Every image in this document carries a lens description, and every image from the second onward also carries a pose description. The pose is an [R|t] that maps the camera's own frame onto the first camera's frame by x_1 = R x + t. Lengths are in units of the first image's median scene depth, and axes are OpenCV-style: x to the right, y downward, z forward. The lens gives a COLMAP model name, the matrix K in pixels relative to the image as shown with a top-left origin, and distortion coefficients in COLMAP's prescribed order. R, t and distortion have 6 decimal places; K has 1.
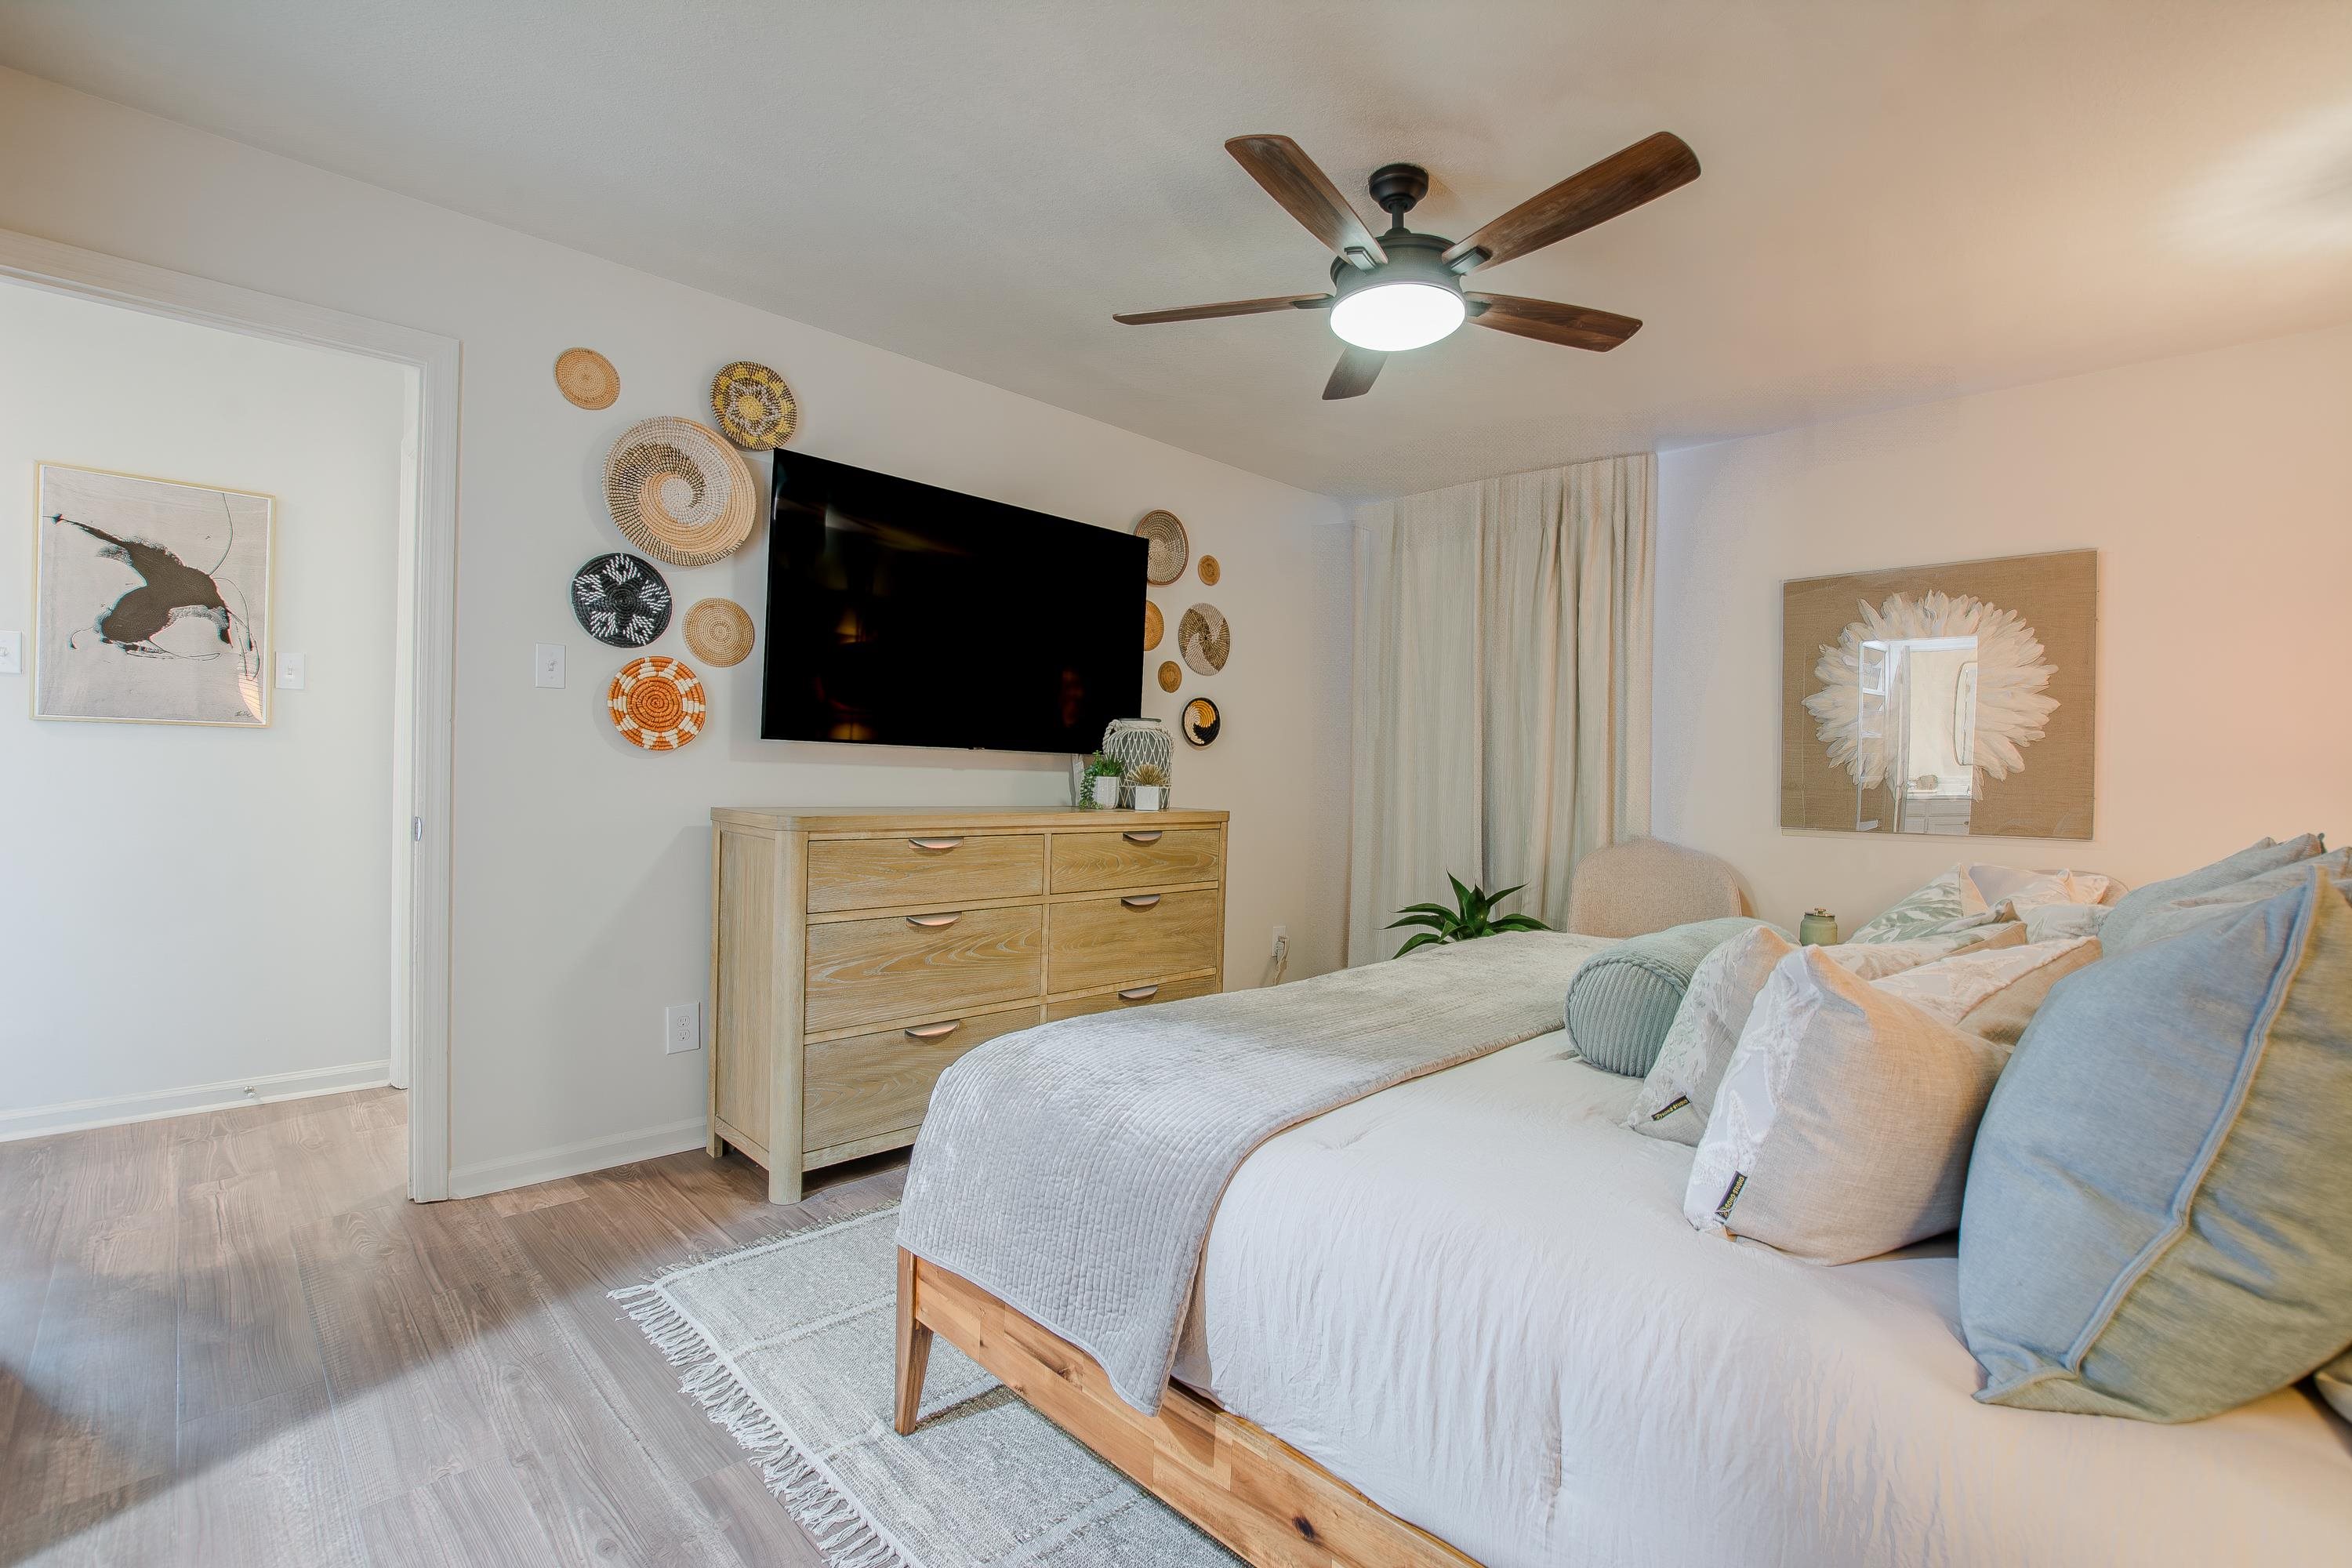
lens RADIAL K [[1041.0, 0, 1190.8], [0, 1041.0, 791.2], [0, 0, 1]] dist [-0.035629, 0.005608]
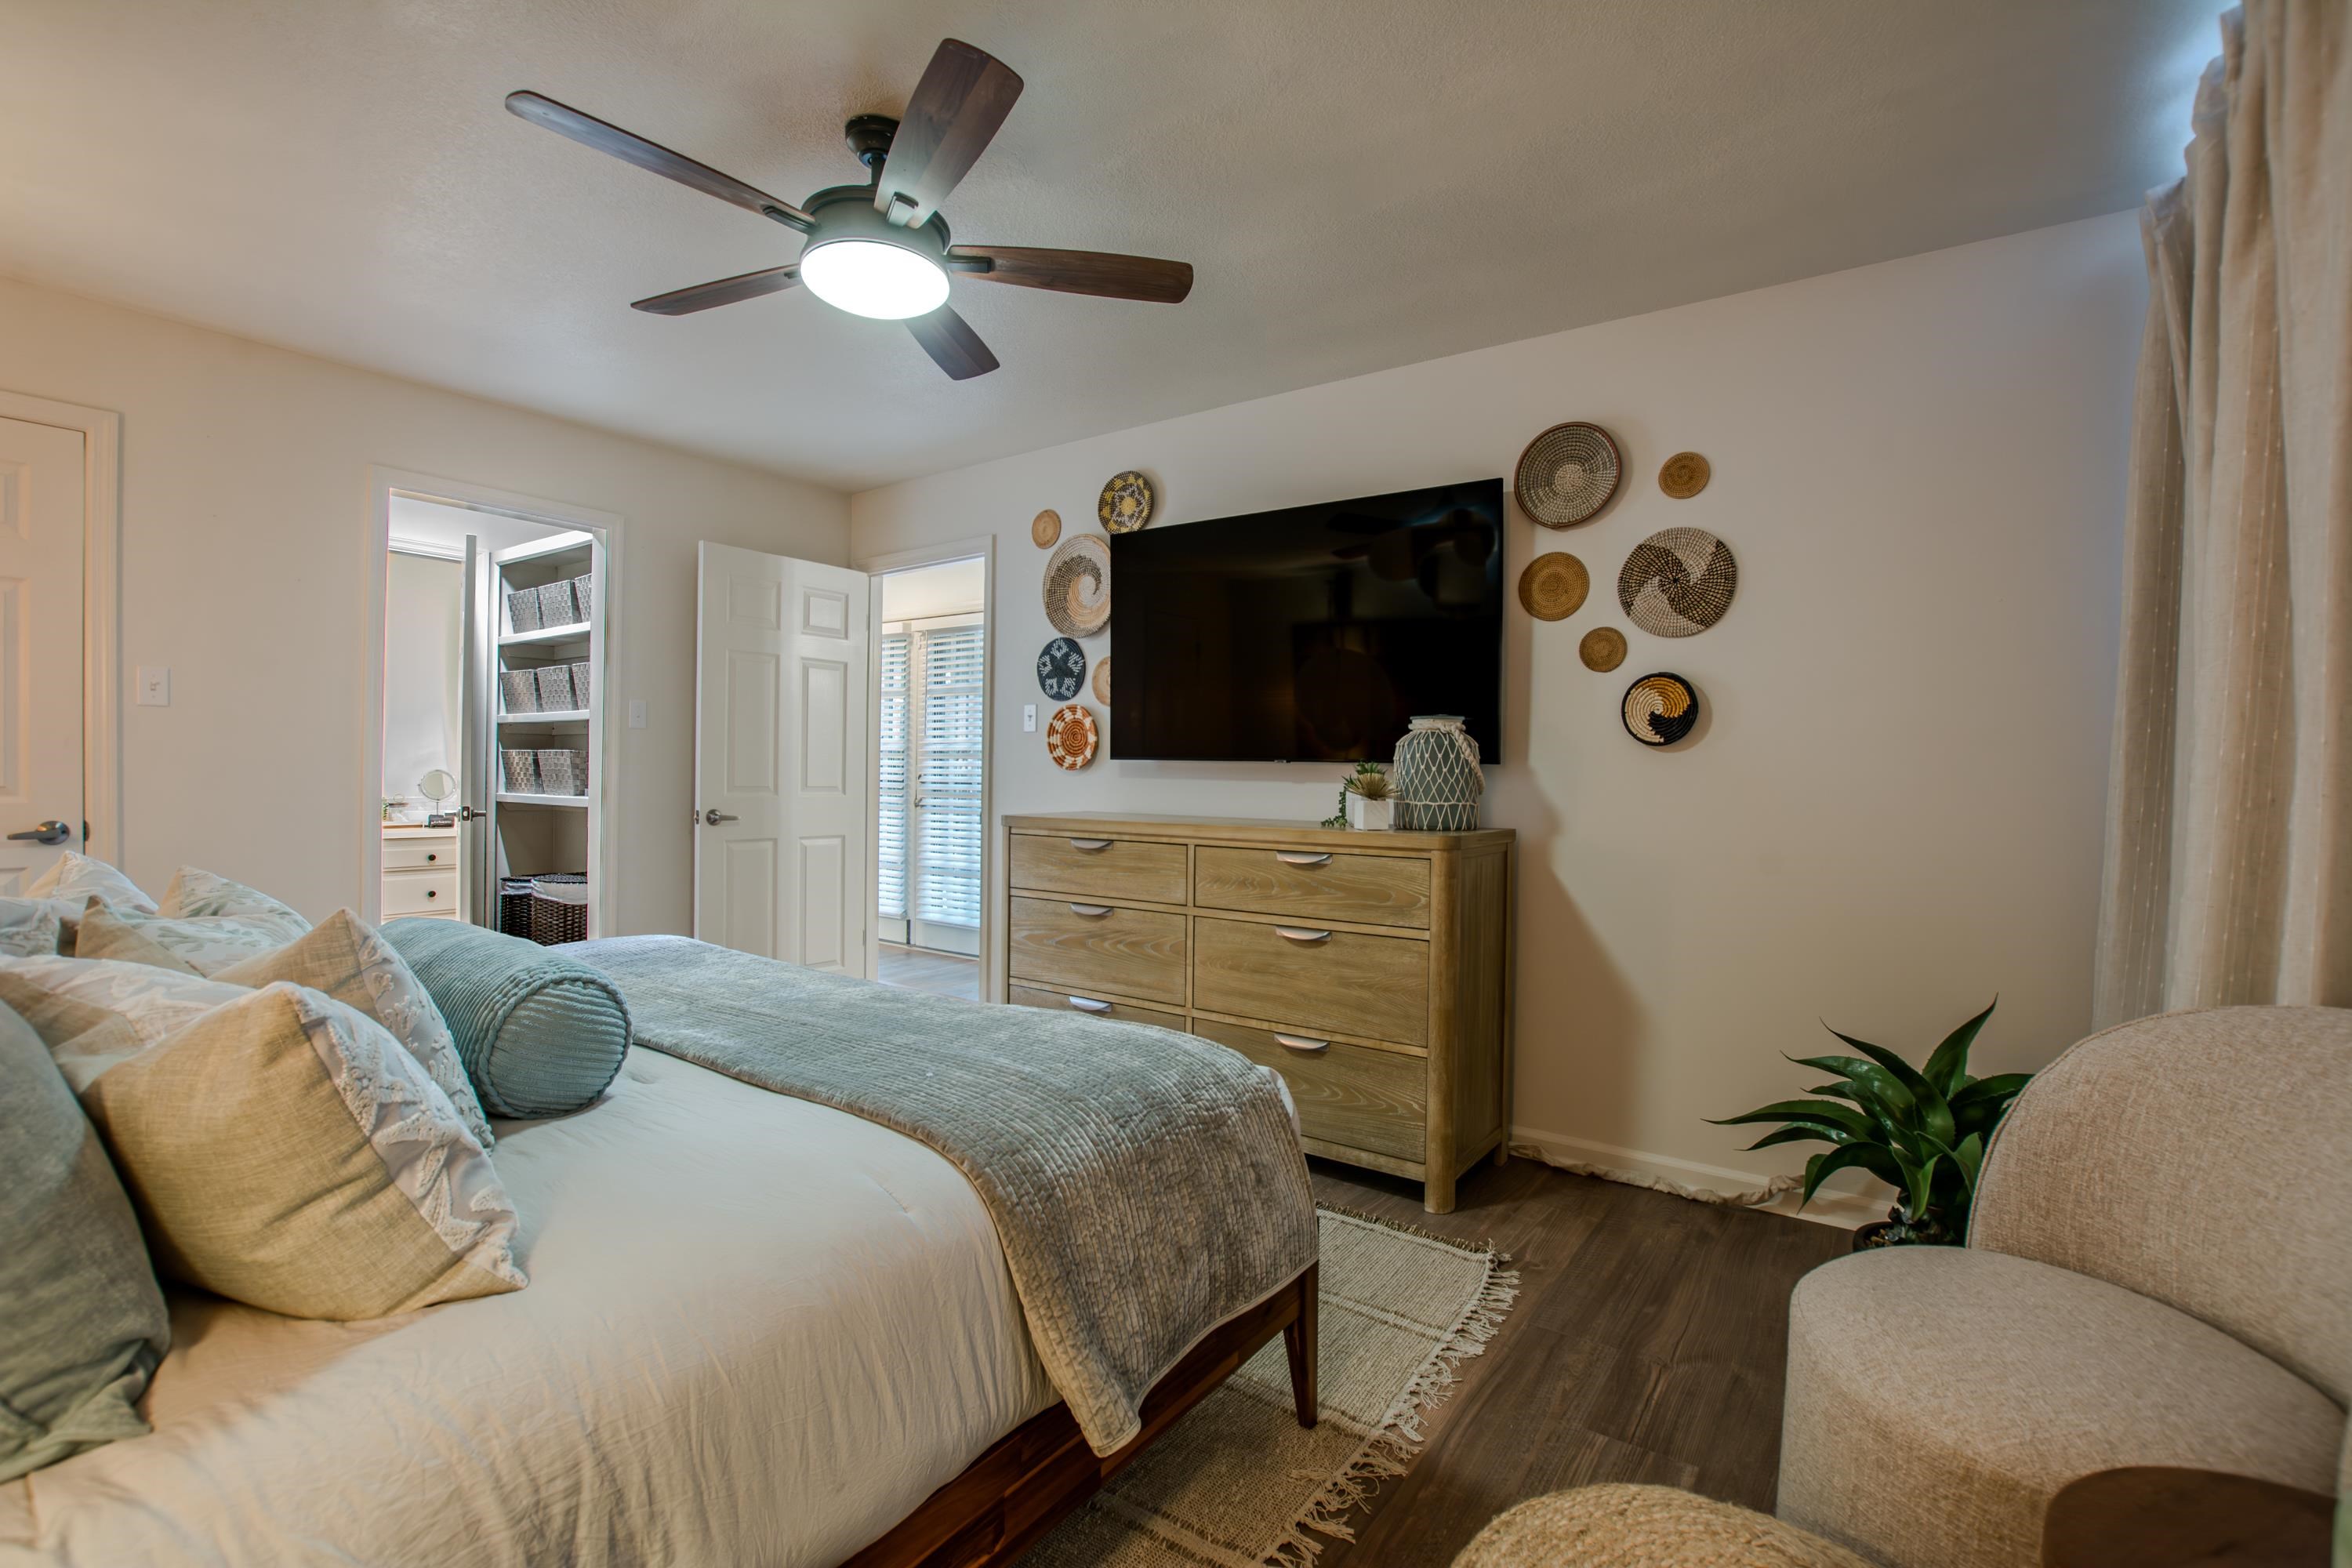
lens RADIAL K [[1041.0, 0, 1183.0], [0, 1041.0, 787.9], [0, 0, 1]] dist [-0.035629, 0.005608]
pose [[0.168267, -0.008640, -0.985704, 0.882833], [-0.027016, 0.999546, -0.013373, 0.000209], [0.985371, 0.028880, 0.167957, 0.863989]]
